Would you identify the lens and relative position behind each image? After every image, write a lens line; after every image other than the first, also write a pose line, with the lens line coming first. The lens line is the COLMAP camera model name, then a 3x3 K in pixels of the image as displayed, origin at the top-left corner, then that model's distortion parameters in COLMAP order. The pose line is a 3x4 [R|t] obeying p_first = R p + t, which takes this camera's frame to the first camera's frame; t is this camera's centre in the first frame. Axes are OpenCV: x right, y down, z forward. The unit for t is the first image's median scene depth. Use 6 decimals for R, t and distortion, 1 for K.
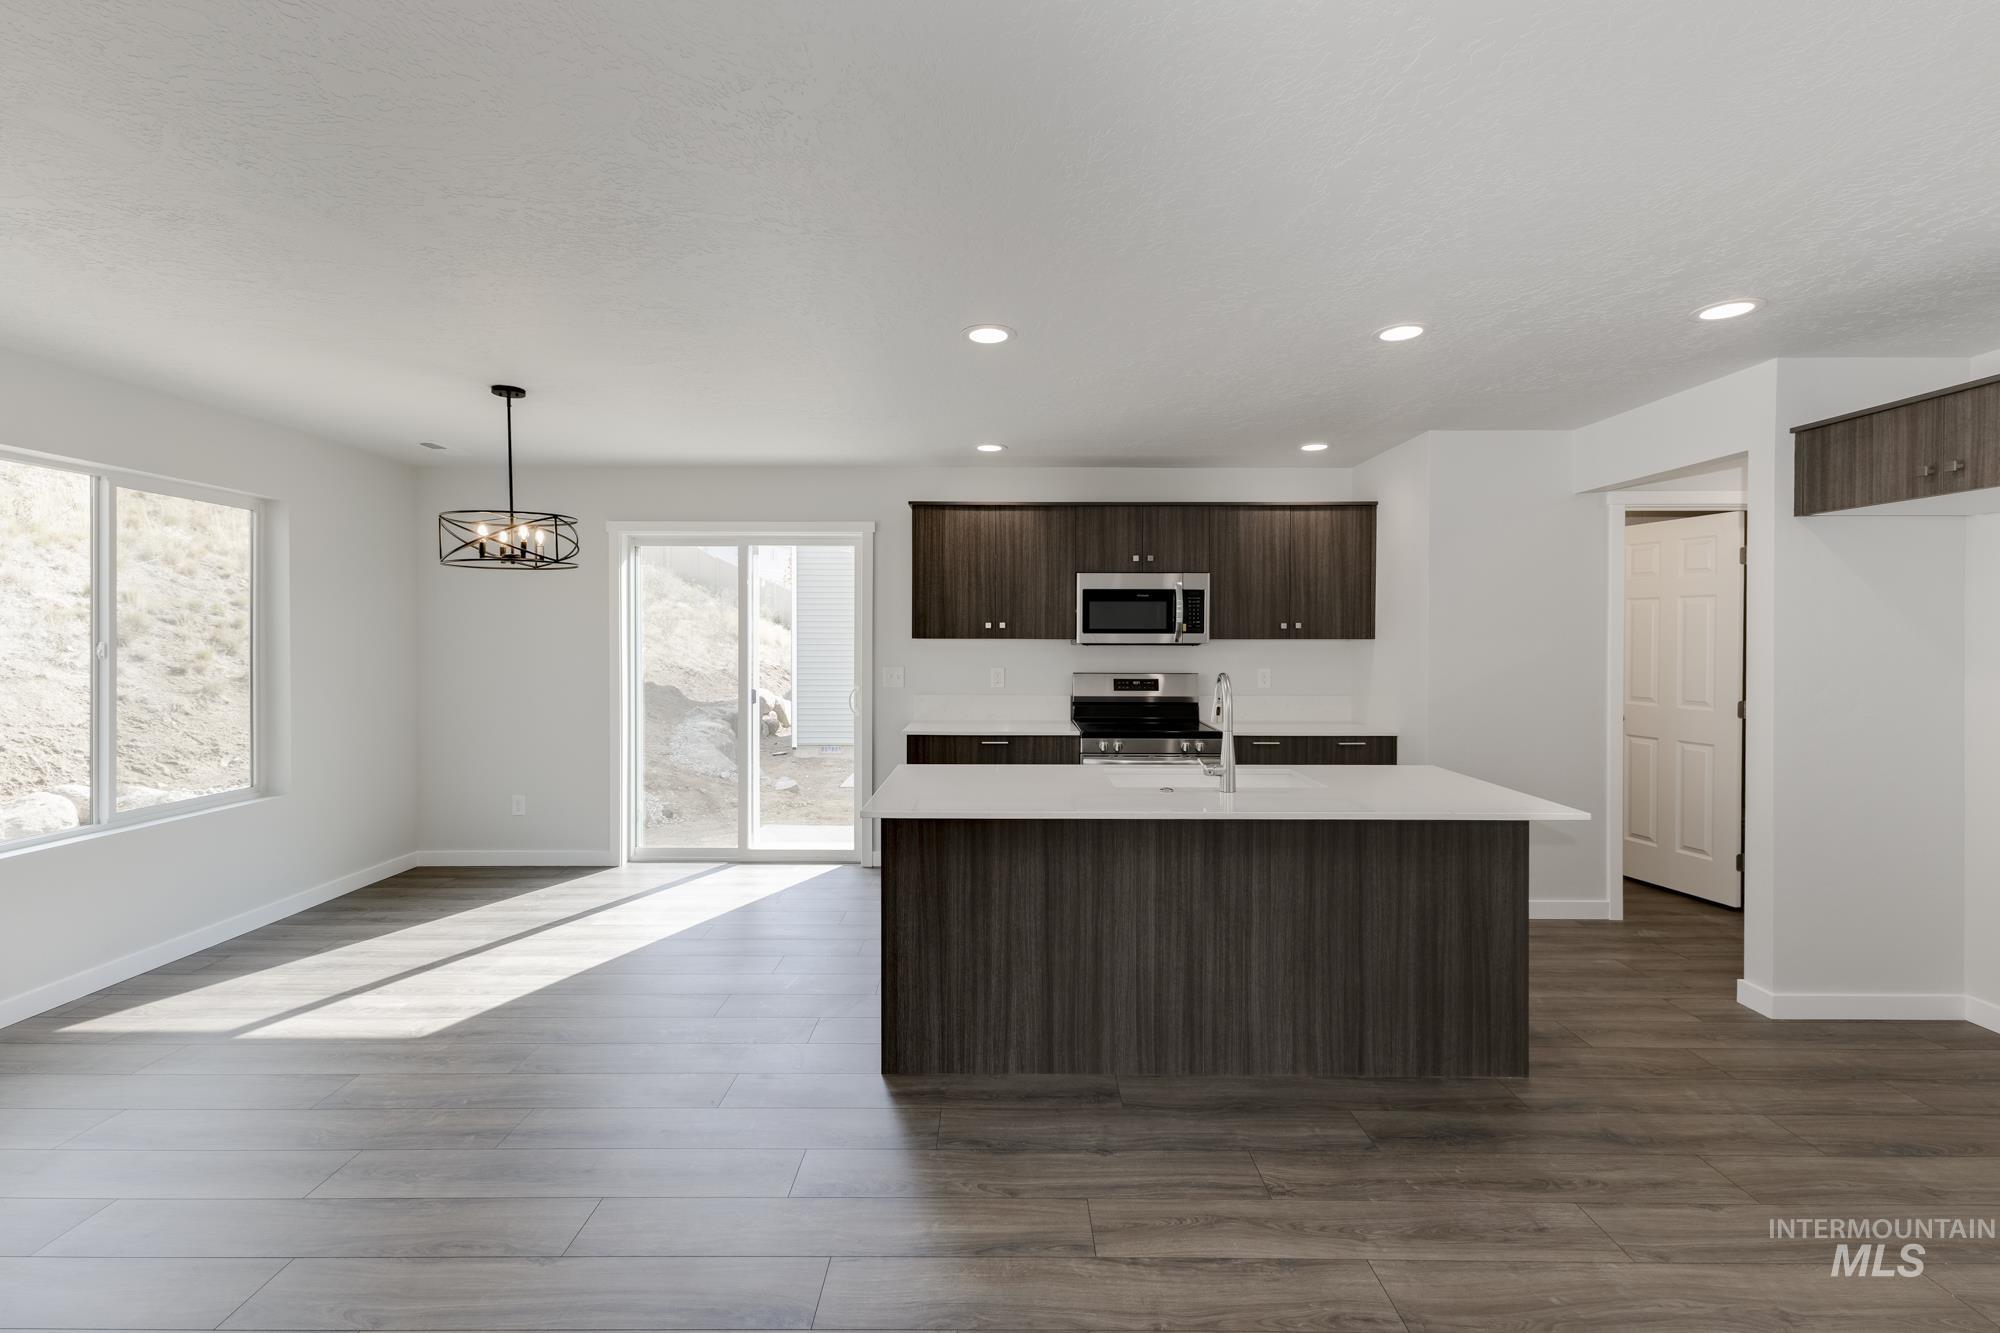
lens RADIAL K [[859.1, 0, 993.5], [0, 859.1, 644.5], [0, 0, 1]] dist [0.003907, 0.000285]
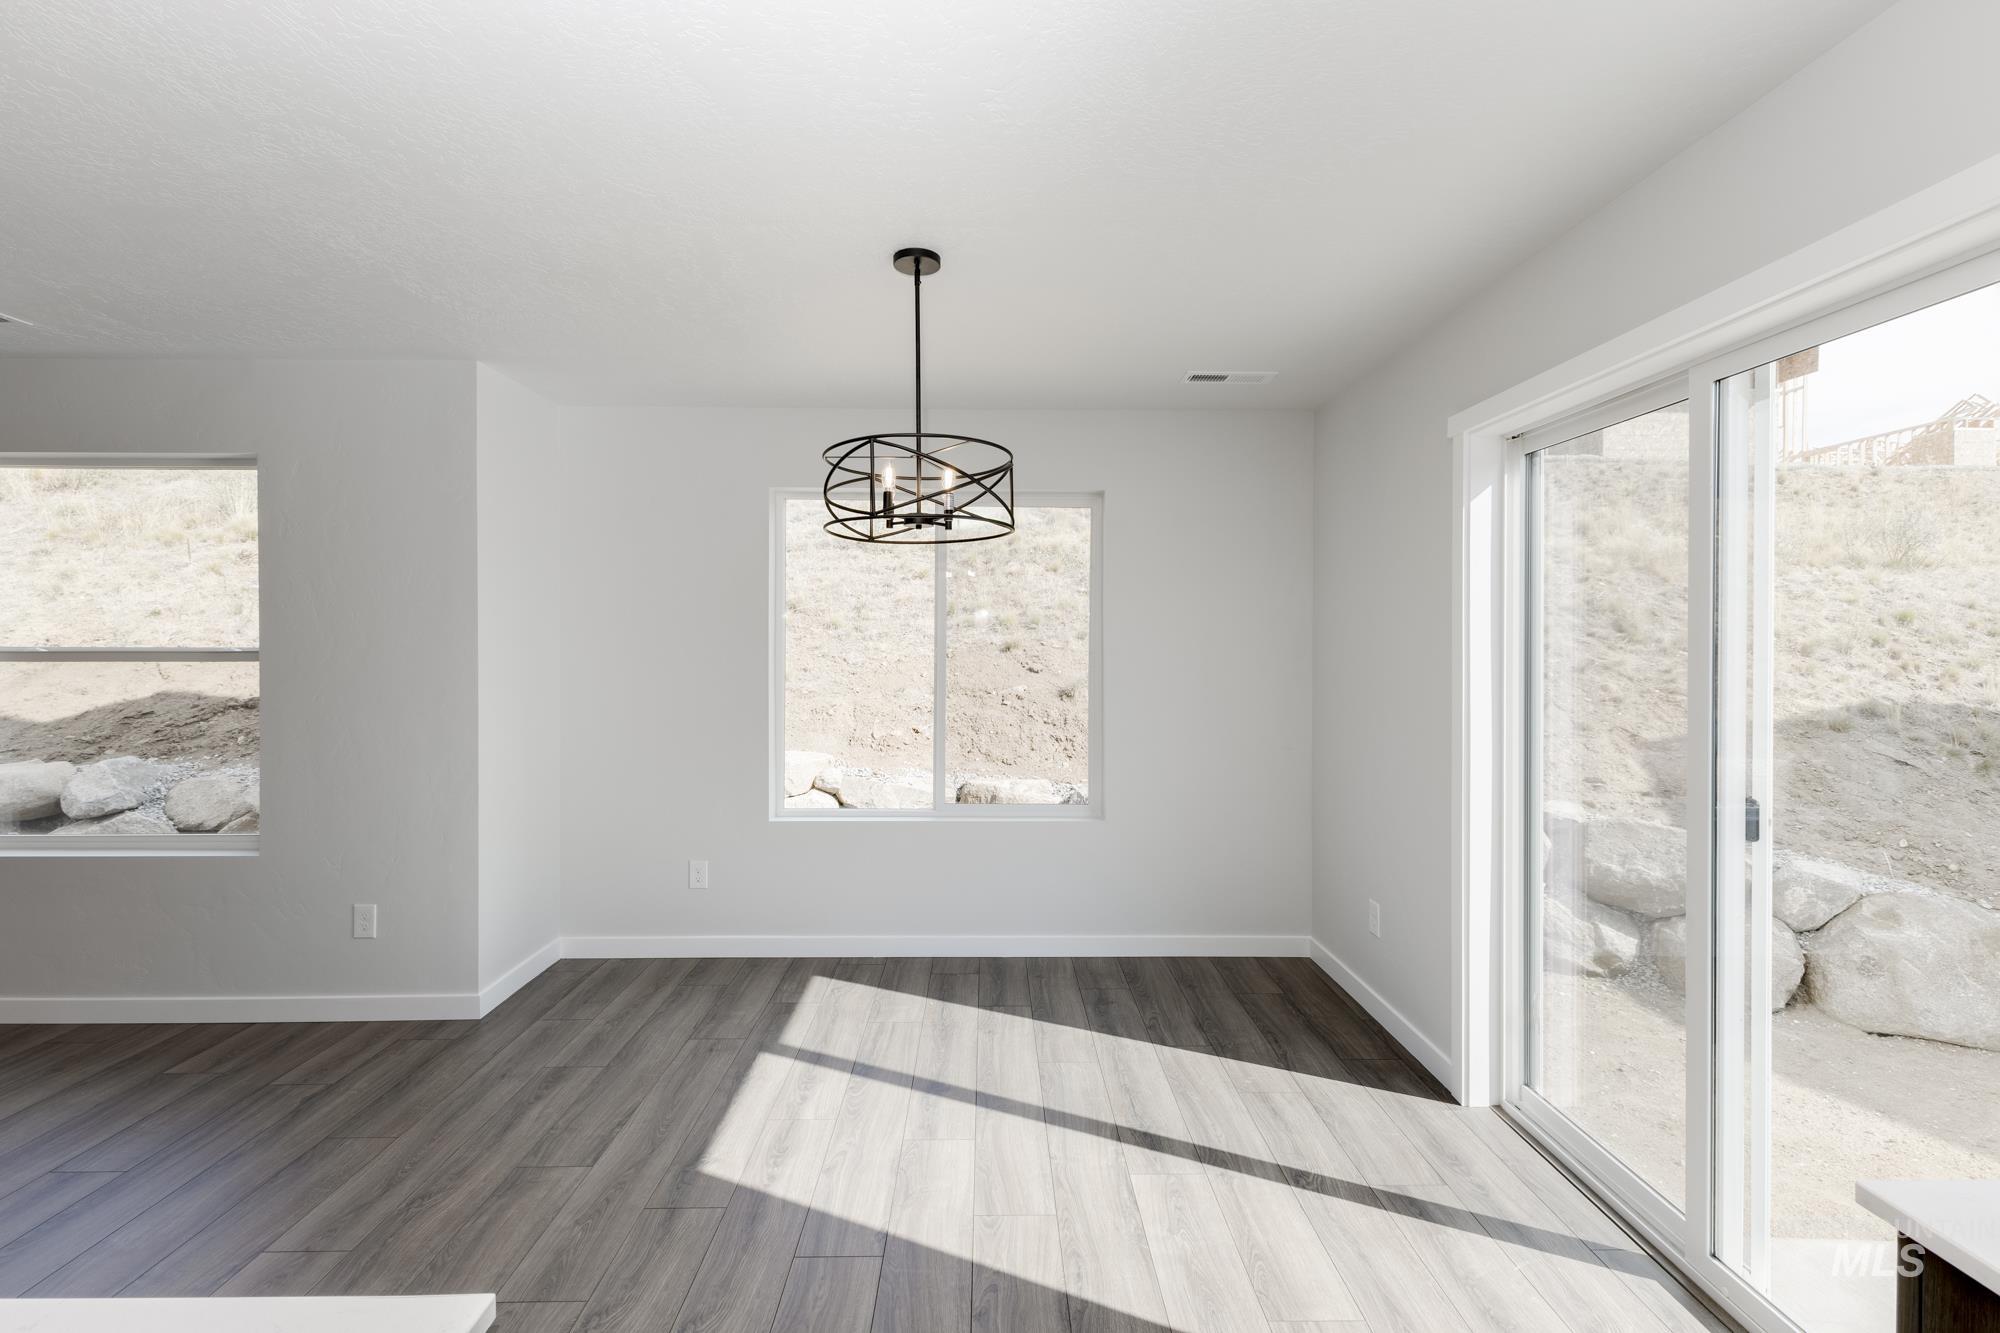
lens RADIAL K [[859.1, 0, 993.5], [0, 859.1, 644.5], [0, 0, 1]] dist [0.003907, 0.000285]
pose [[0.017450, 0.001691, -0.999846, 0.062215], [-0.011229, 0.999936, 0.001495, -0.006330], [0.999785, 0.011201, 0.017468, 0.778561]]
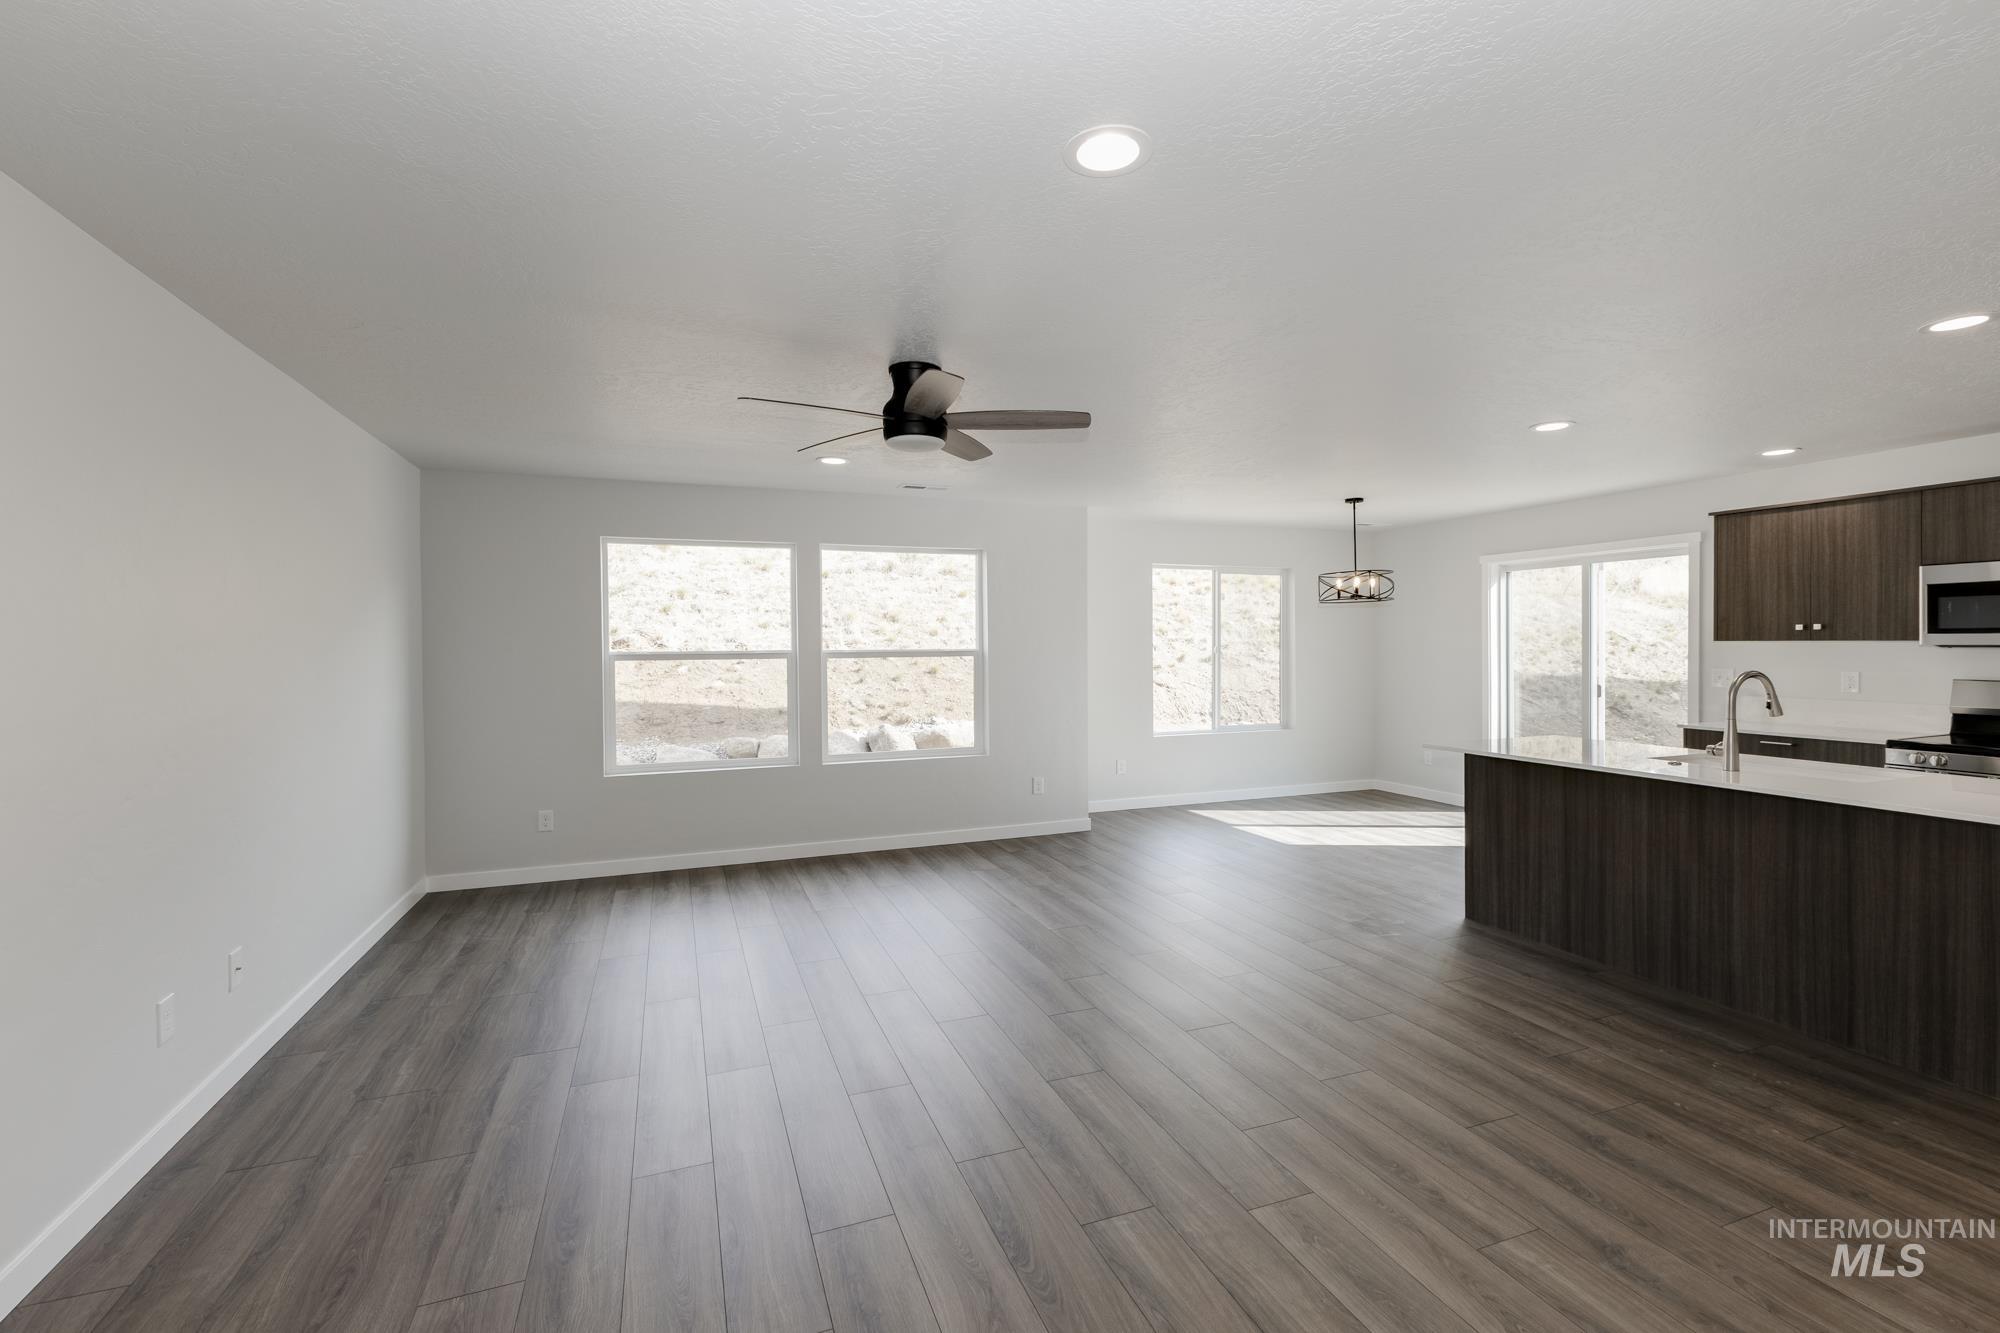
lens RADIAL K [[860.1, 0, 1005.8], [0, 860.1, 653.4], [0, 0, 1]] dist [0.001818, 0.000113]
pose [[0.362620, 0.005375, -0.931921, 0.587699], [0.000423, 0.999982, 0.005932, 0.001699], [0.931937, -0.002545, 0.362612, -0.206060]]
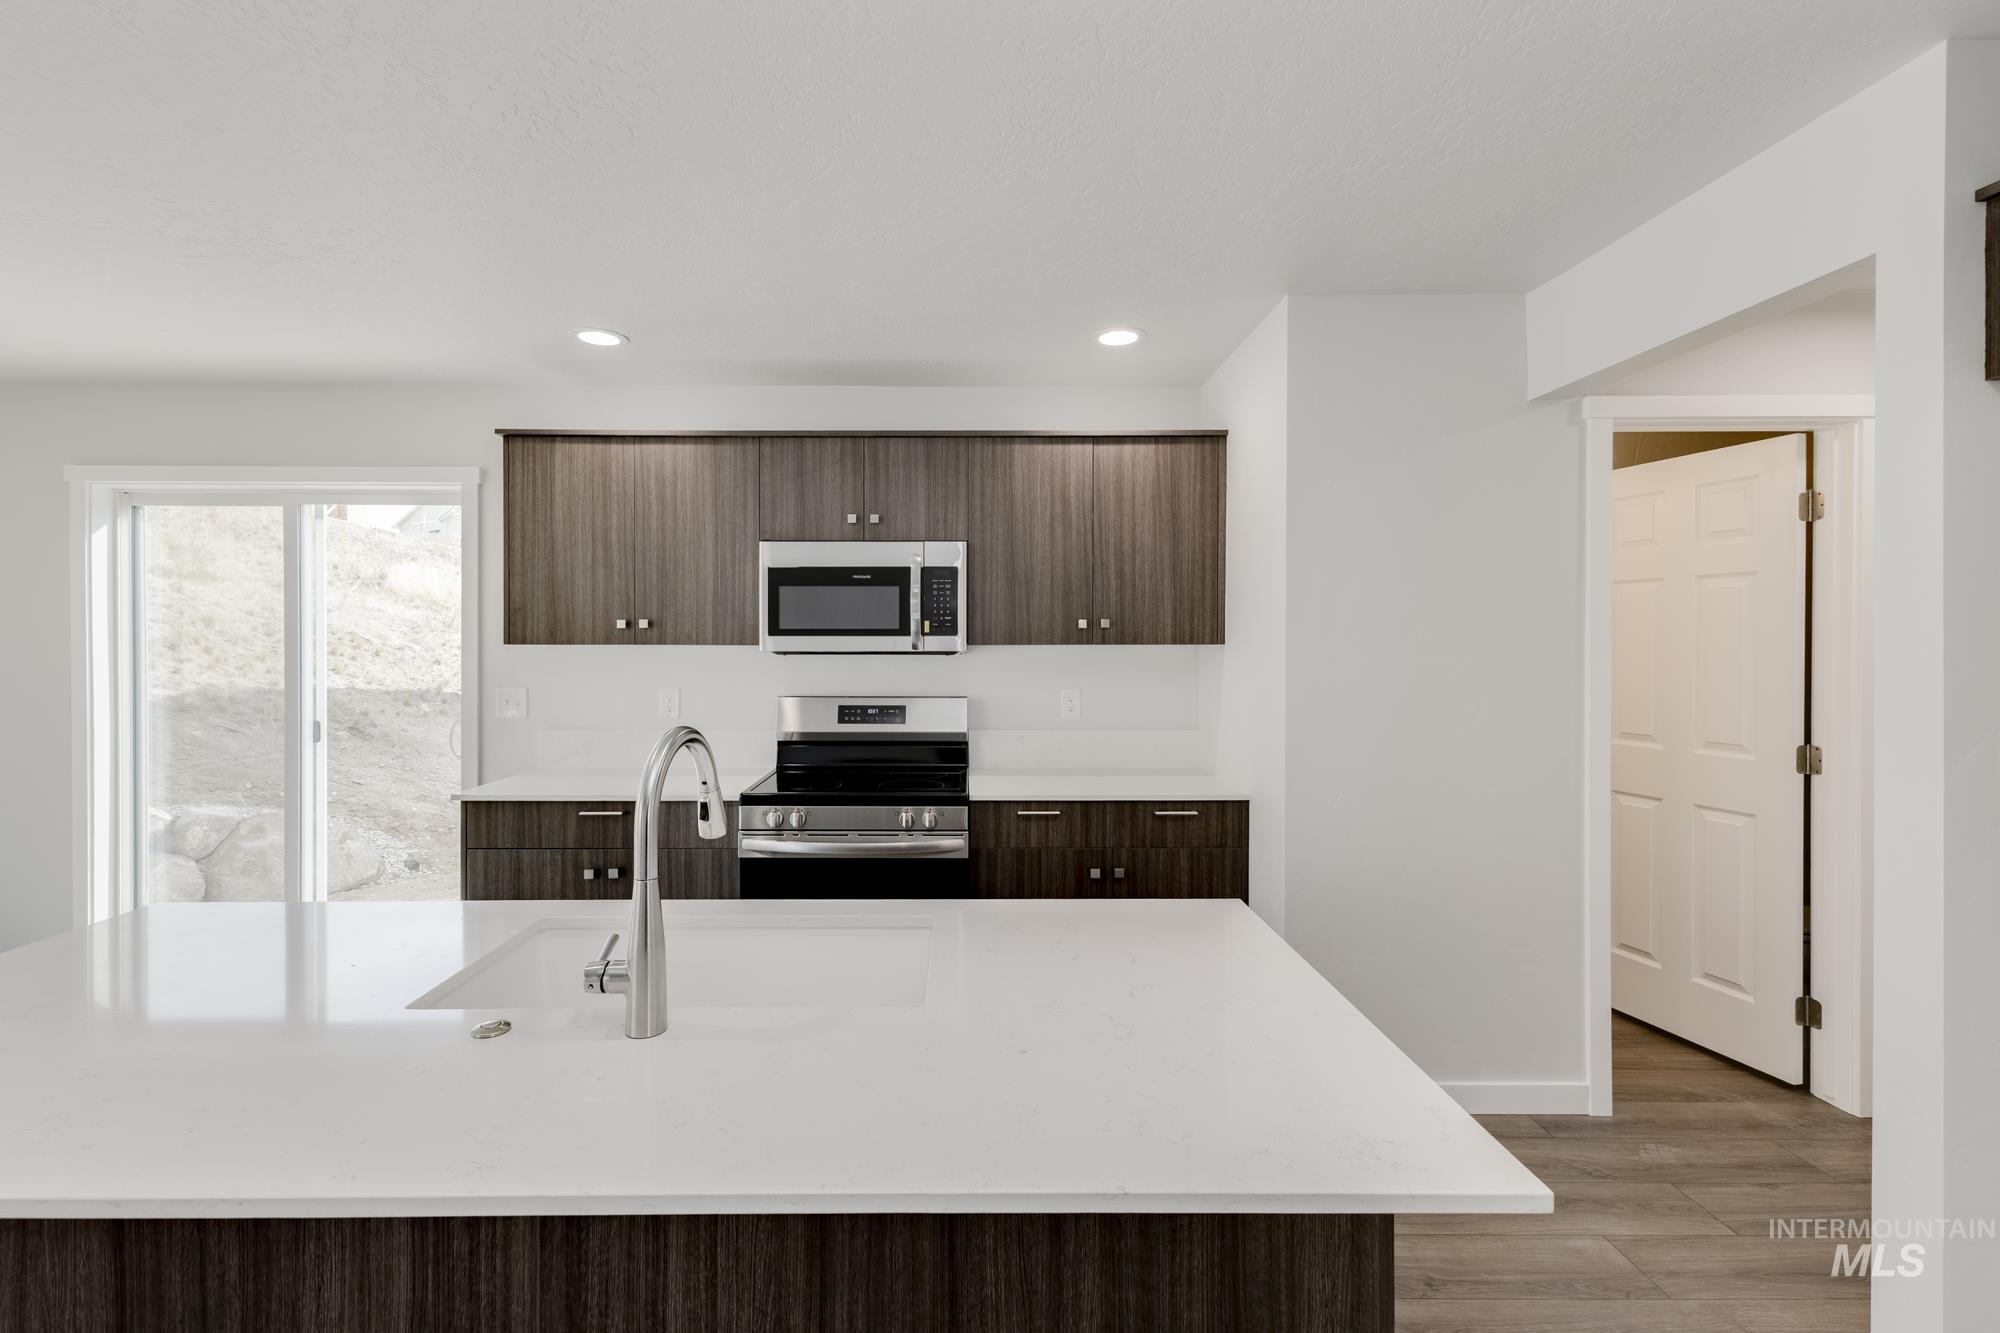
lens RADIAL K [[883.1, 0, 961.1], [0, 883.1, 648.1], [0, 0, 1]] dist [0.003564, 0.000106]
pose [[0.999927, -0.001477, 0.012033, 0.239664], [0.001501, 0.999997, -0.001957, -0.002473], [-0.012030, 0.001975, 0.999926, 0.343657]]
